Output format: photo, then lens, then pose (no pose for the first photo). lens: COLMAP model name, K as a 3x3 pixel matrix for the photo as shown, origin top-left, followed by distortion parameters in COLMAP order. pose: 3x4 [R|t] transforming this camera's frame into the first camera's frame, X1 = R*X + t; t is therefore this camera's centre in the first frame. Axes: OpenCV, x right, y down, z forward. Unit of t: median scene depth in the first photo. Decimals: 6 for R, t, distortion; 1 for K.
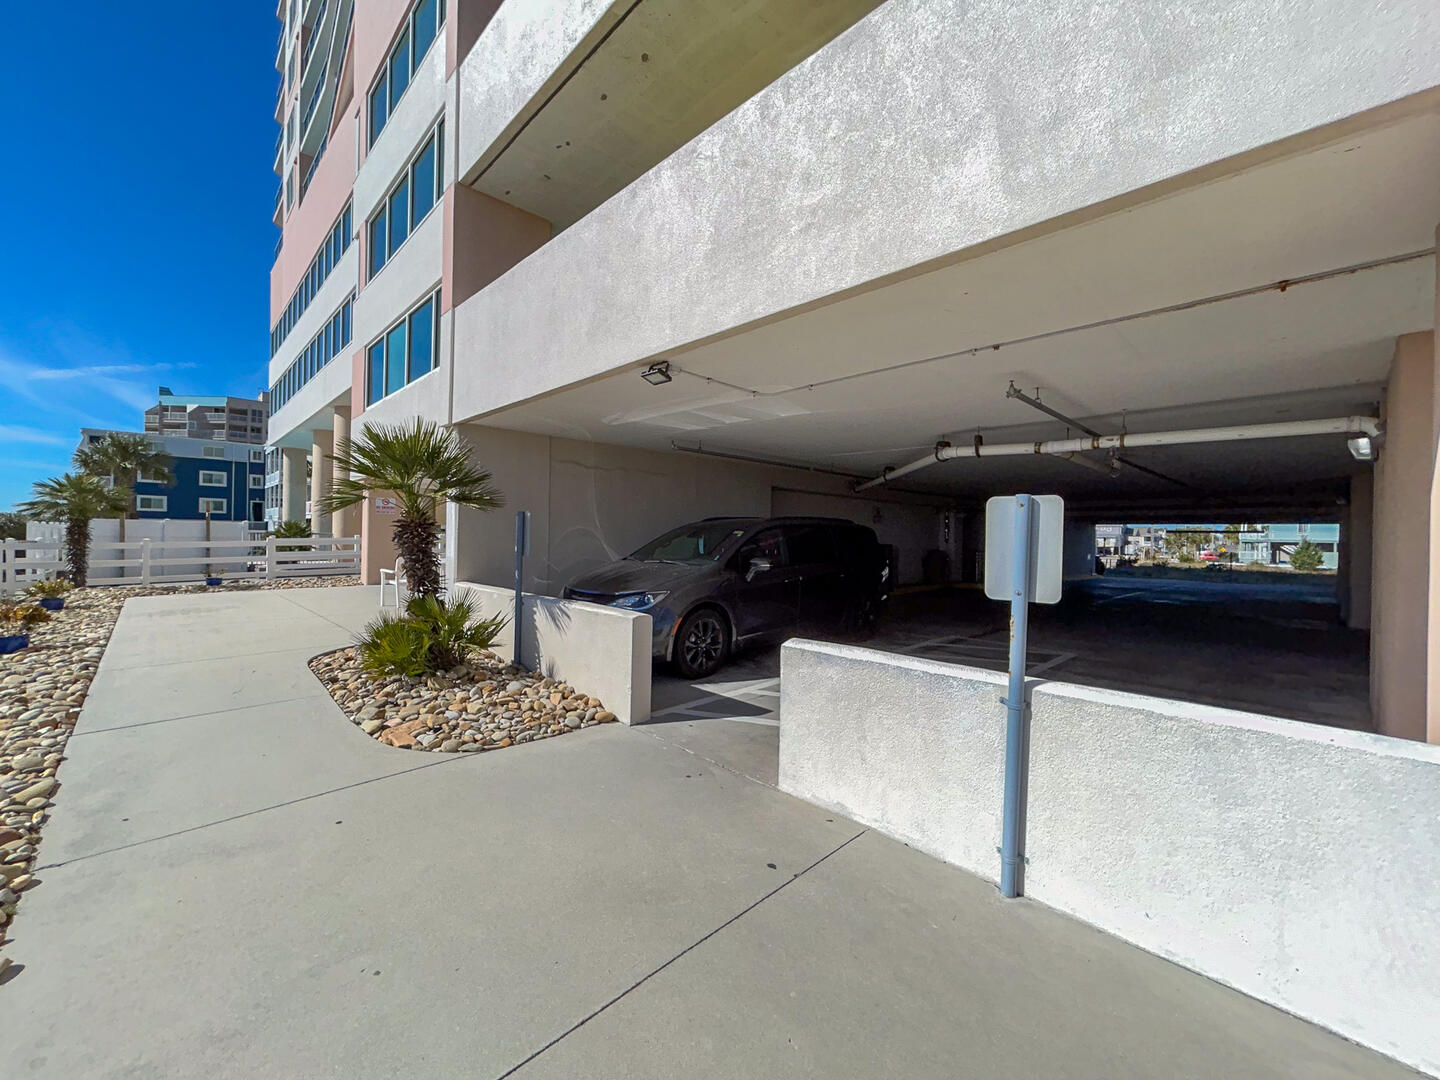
lens RADIAL K [[589.7, 0, 717.9], [0, 589.7, 536.9], [0, 0, 1]] dist [0.000801, 0.003297]
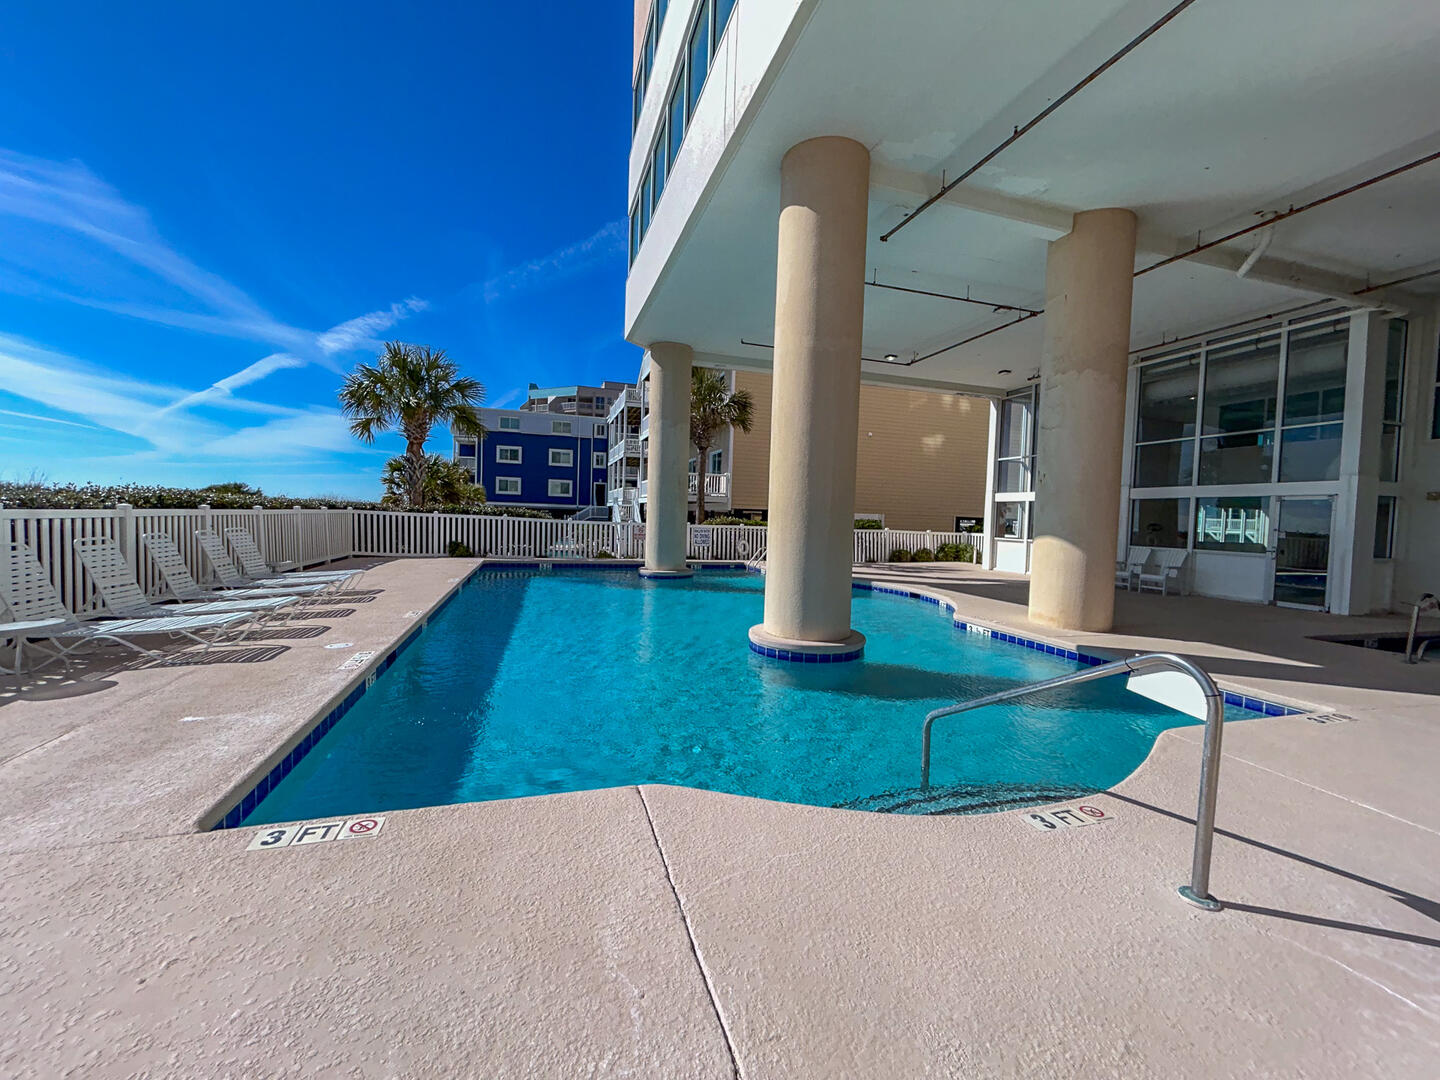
lens RADIAL K [[589.7, 0, 717.5], [0, 589.7, 540.9], [0, 0, 1]] dist [0.000801, 0.003297]
pose [[0.894315, 0.029708, -0.446450, -0.234231], [-0.015851, 0.999271, 0.034743, -0.007624], [0.447157, -0.023995, 0.894134, 0.297540]]
